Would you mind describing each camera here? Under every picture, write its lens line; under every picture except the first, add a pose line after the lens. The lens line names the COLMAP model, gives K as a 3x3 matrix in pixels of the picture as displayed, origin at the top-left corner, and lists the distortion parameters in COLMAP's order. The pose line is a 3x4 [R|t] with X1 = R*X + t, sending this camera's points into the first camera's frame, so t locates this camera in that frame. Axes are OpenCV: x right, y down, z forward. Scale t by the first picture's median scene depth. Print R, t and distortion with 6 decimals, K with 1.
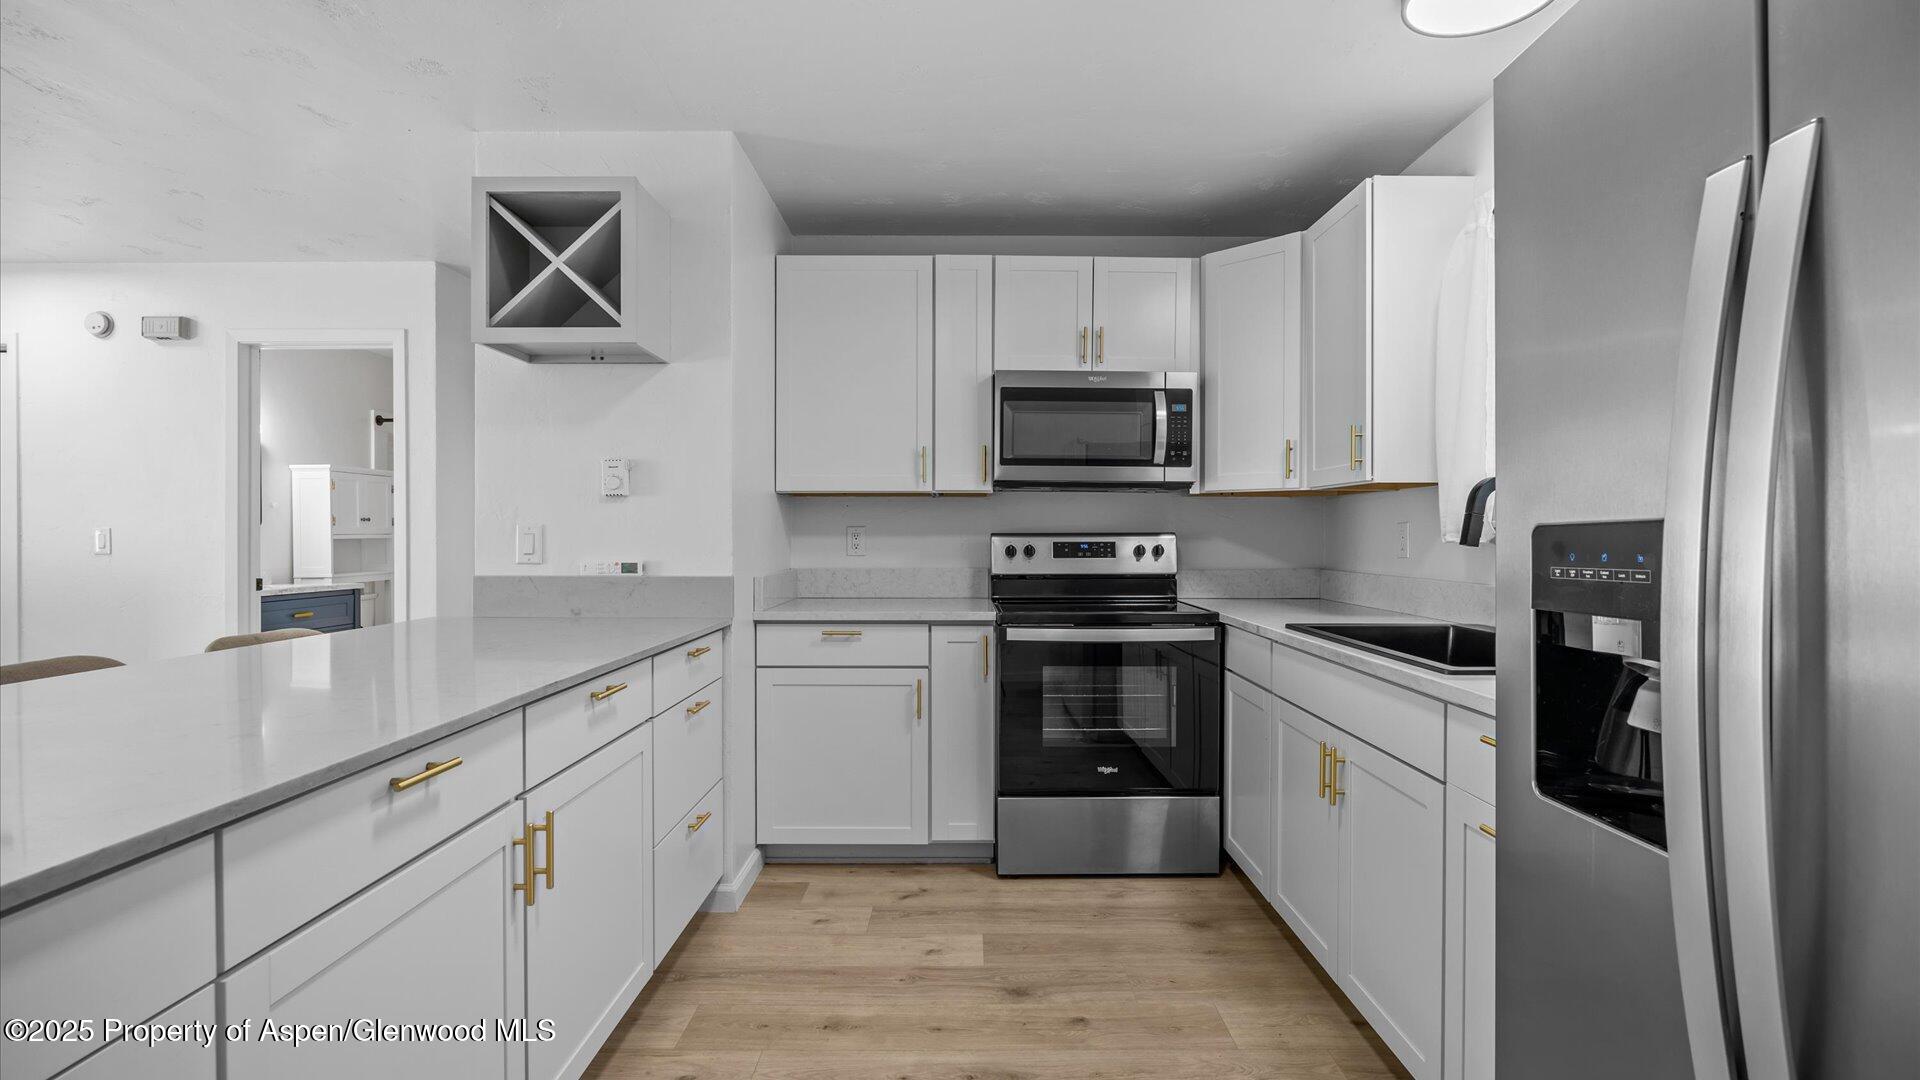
lens RADIAL K [[867.5, 0, 950.9], [0, 867.5, 534.0], [0, 0, 1]] dist [0.002792, 0.000278]
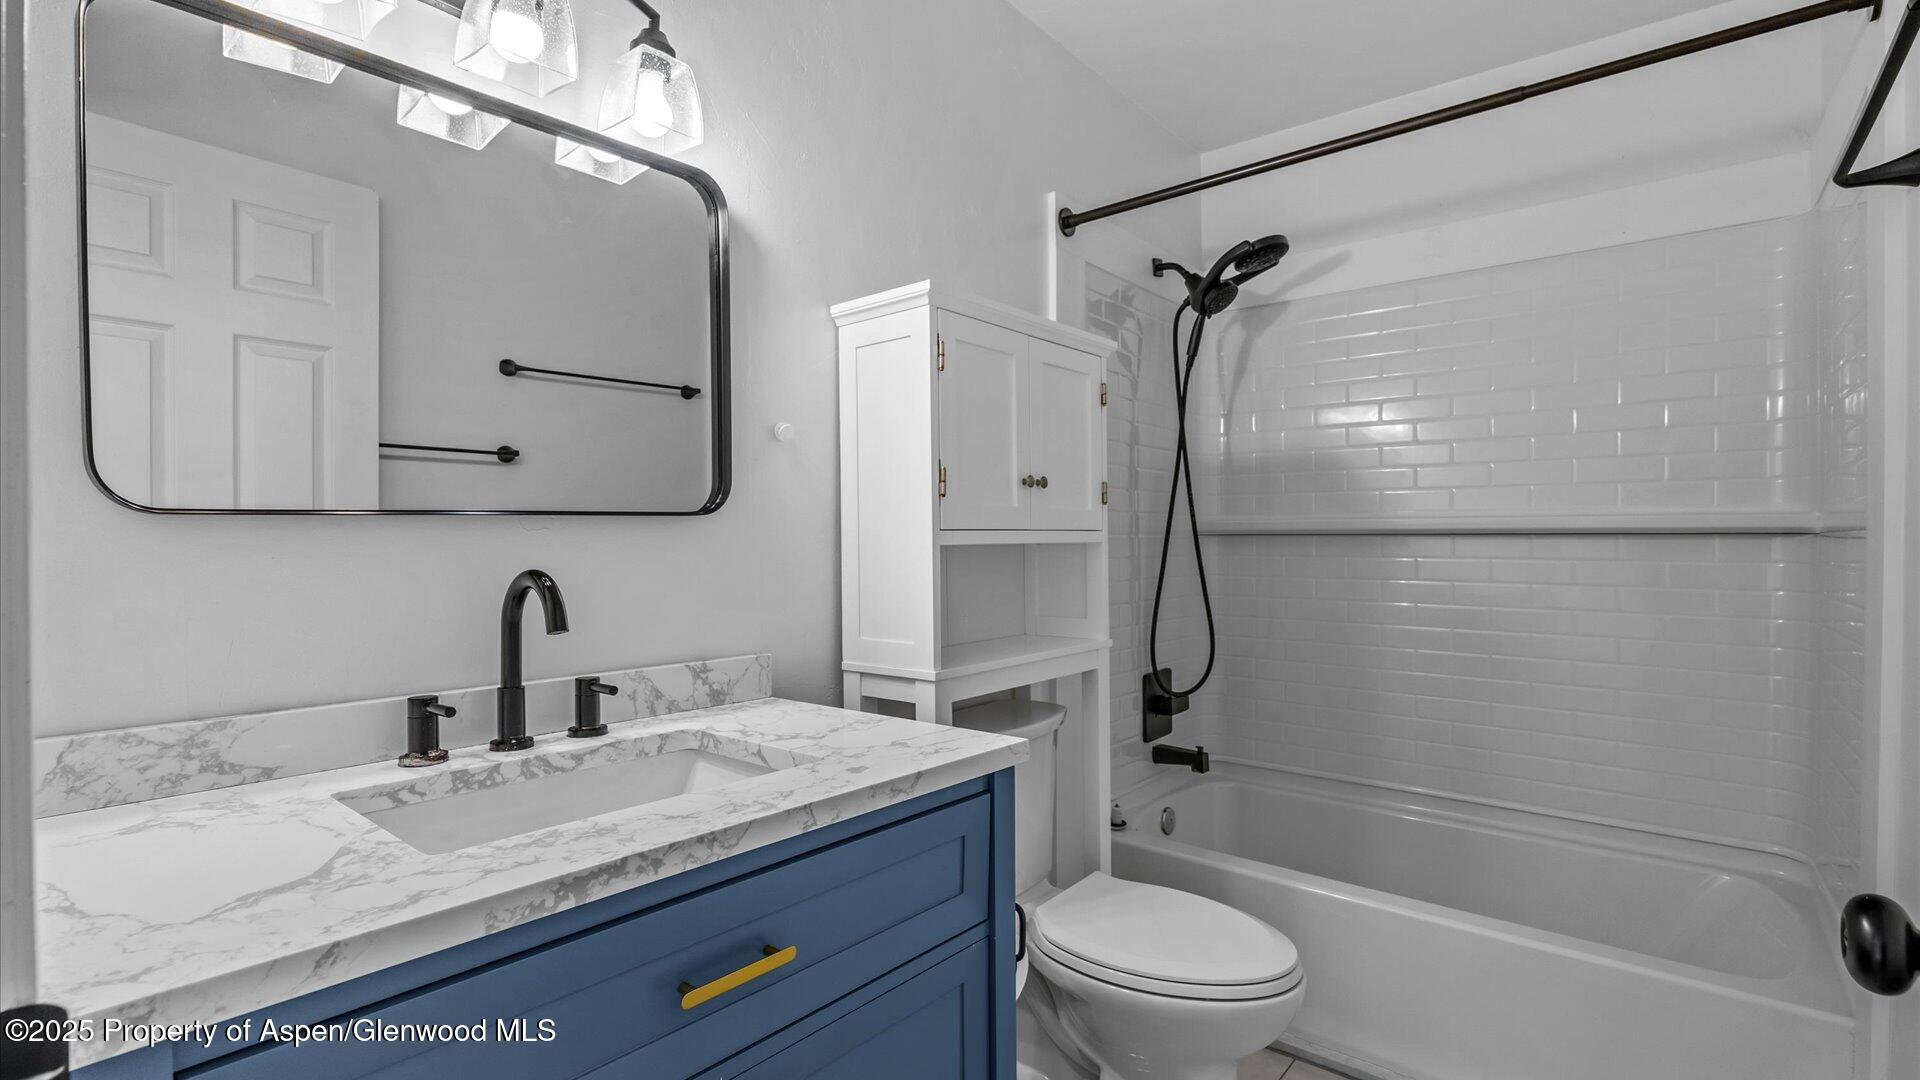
lens RADIAL K [[895.8, 0, 959.9], [0, 895.8, 543.0], [0, 0, 1]] dist [-0.014282, -0.000137]
pose [[0.776089, -0.001371, -0.630622, -0.515711], [0.002277, 0.999997, 0.000627, 0.005200], [0.630620, -0.001922, 0.776090, 0.769115]]
